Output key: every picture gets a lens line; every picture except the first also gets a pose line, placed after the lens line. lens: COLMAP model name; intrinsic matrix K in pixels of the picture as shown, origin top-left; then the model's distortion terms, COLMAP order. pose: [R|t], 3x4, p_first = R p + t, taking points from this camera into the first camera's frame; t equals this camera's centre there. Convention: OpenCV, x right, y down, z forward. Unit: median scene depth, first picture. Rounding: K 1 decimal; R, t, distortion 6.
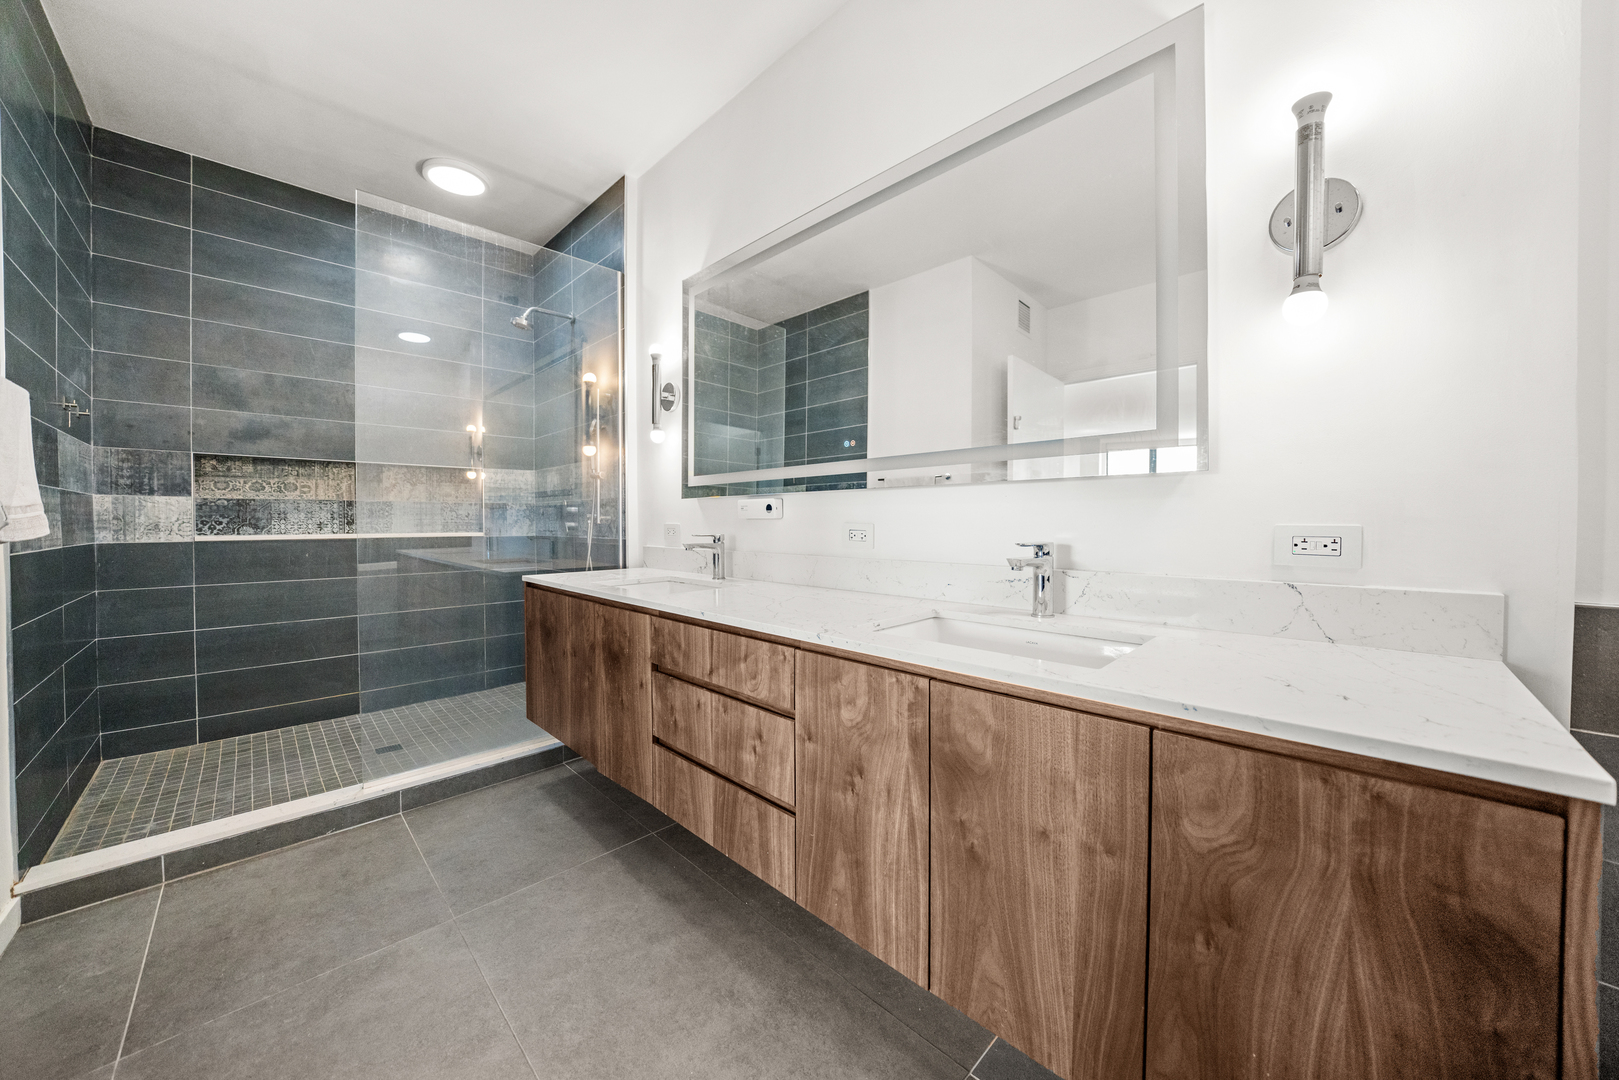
lens RADIAL K [[569.7, 0, 809.5], [0, 569.7, 540.0], [0, 0, 1]] dist [-0.019720, 0.000222]
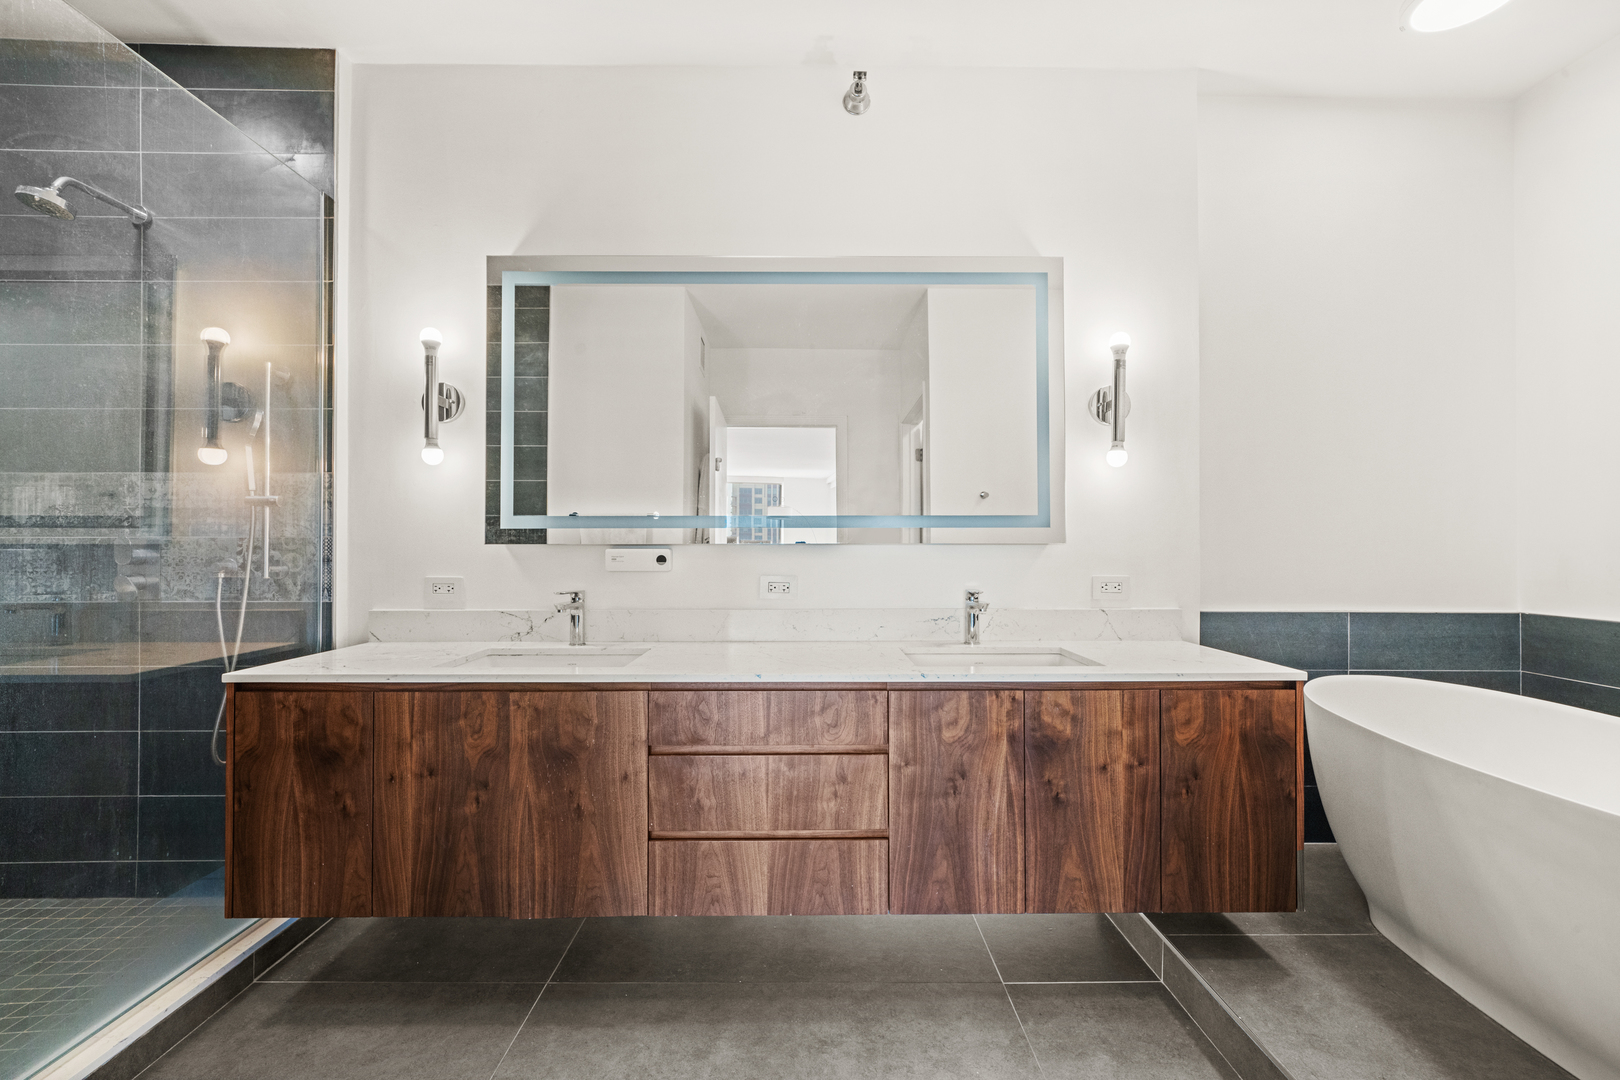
lens RADIAL K [[680.5, 0, 811.4], [0, 680.5, 555.8], [0, 0, 1]] dist [0.003181, 0.000335]
pose [[0.701311, -0.005661, 0.712833, -1.228934], [0.022897, 0.999631, -0.014587, -0.075253], [-0.712488, 0.026552, 0.701182, 0.139876]]
